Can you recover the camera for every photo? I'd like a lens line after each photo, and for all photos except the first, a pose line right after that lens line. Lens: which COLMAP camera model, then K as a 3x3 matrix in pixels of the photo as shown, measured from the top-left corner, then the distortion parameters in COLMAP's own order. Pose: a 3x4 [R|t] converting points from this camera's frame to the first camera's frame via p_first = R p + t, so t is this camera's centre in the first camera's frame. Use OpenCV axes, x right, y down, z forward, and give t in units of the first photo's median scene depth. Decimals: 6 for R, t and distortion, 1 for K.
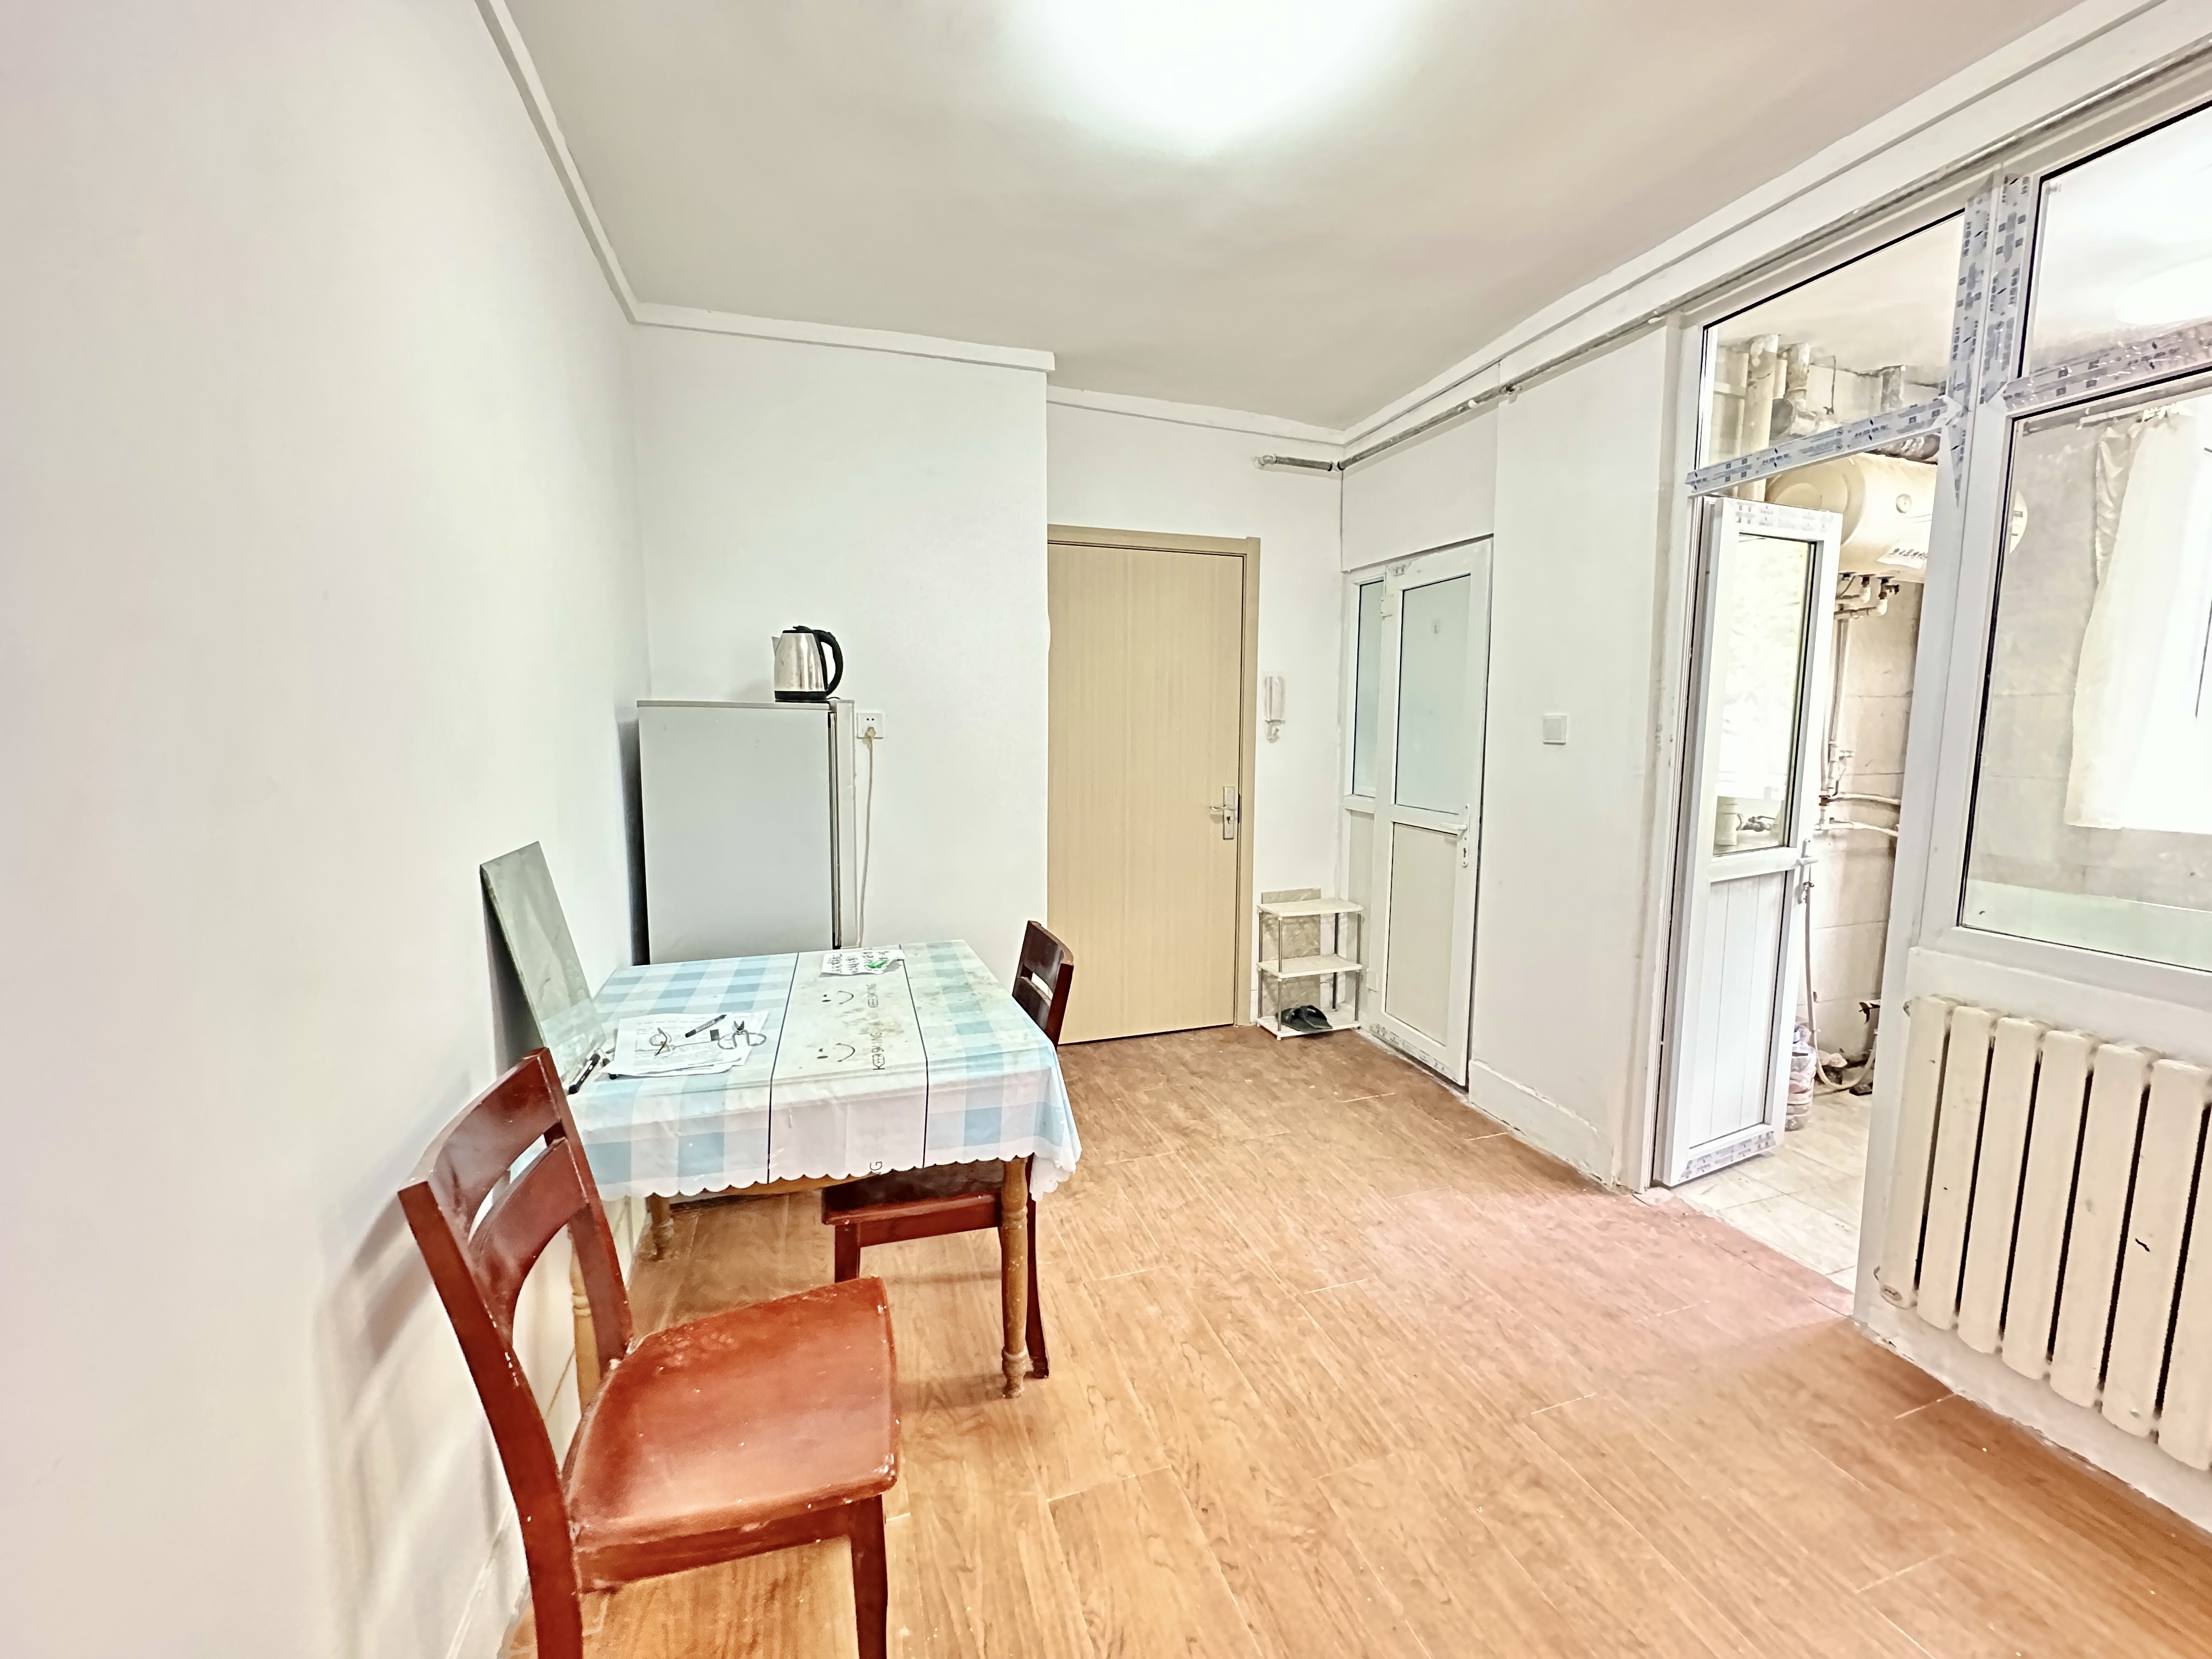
lens RADIAL K [[876.4, 0, 1101.2], [0, 876.4, 827.2], [0, 0, 1]] dist [0.000815, 0.000082]
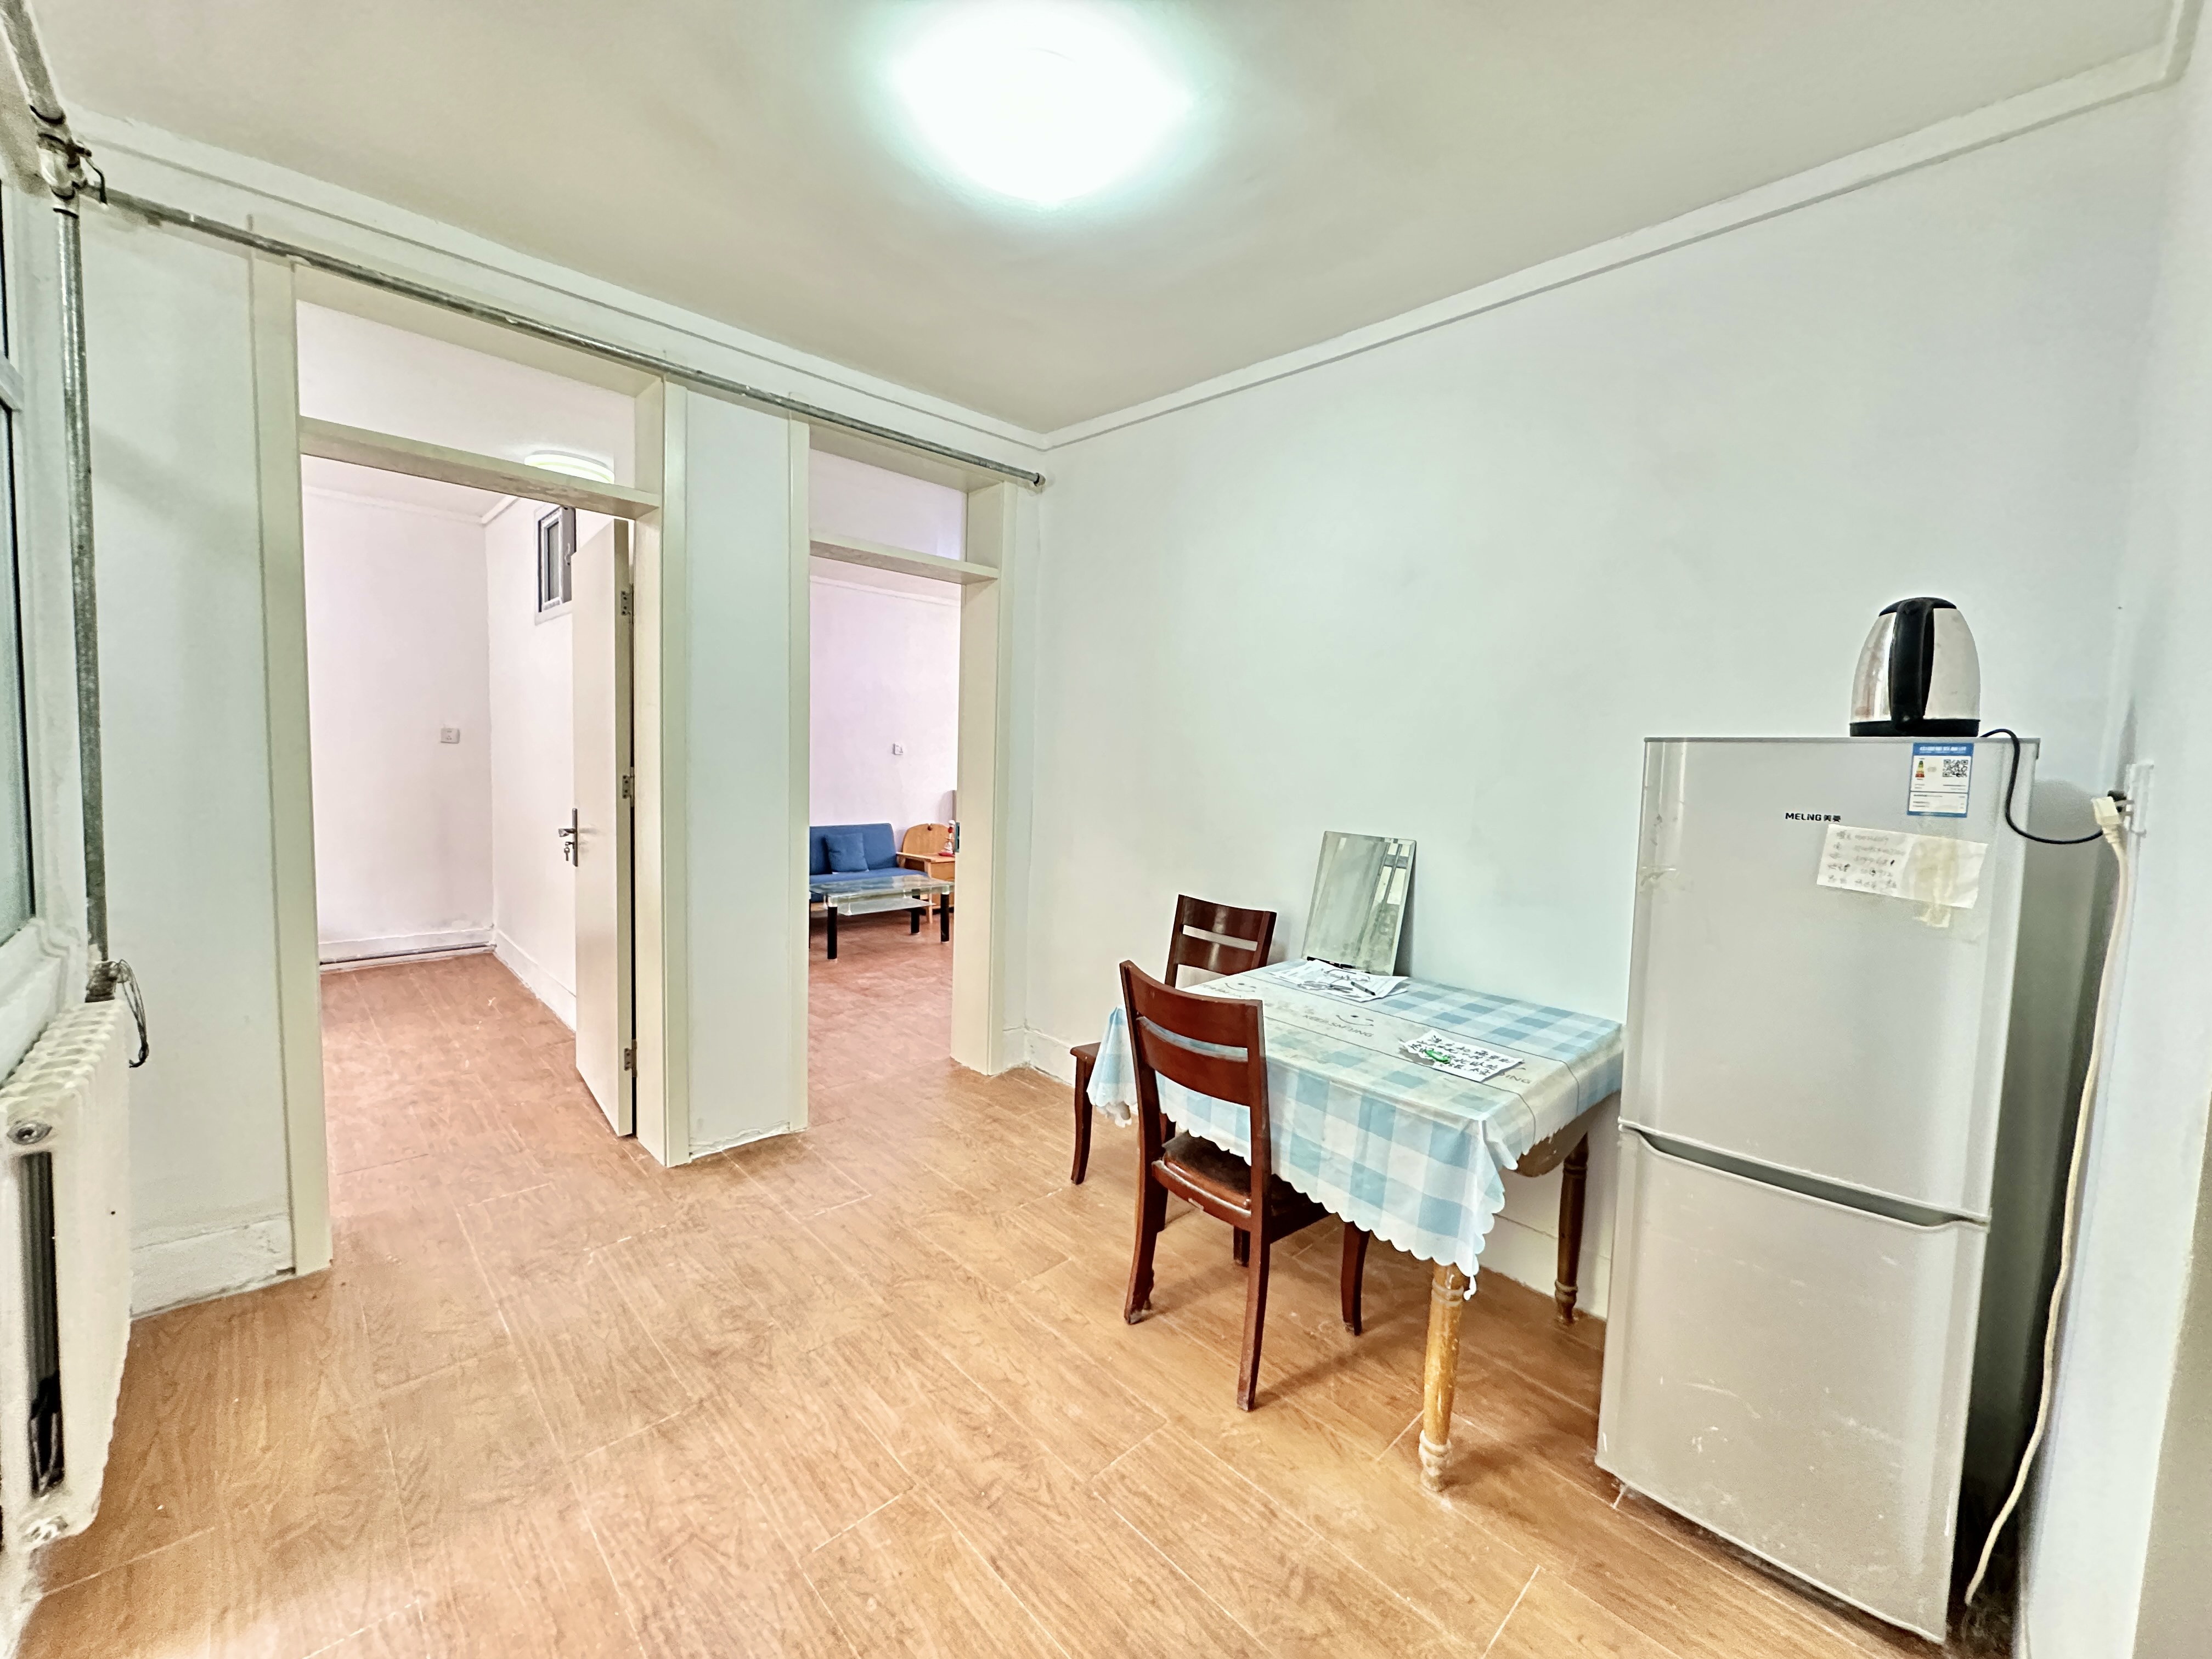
lens RADIAL K [[876.4, 0, 1111.6], [0, 876.4, 821.4], [0, 0, 1]] dist [0.000815, 0.000082]
pose [[-0.893748, 0.005347, -0.448538, 0.449454], [-0.085599, 0.979521, 0.182240, -0.214241], [0.440327, 0.201271, -0.874987, 1.791340]]
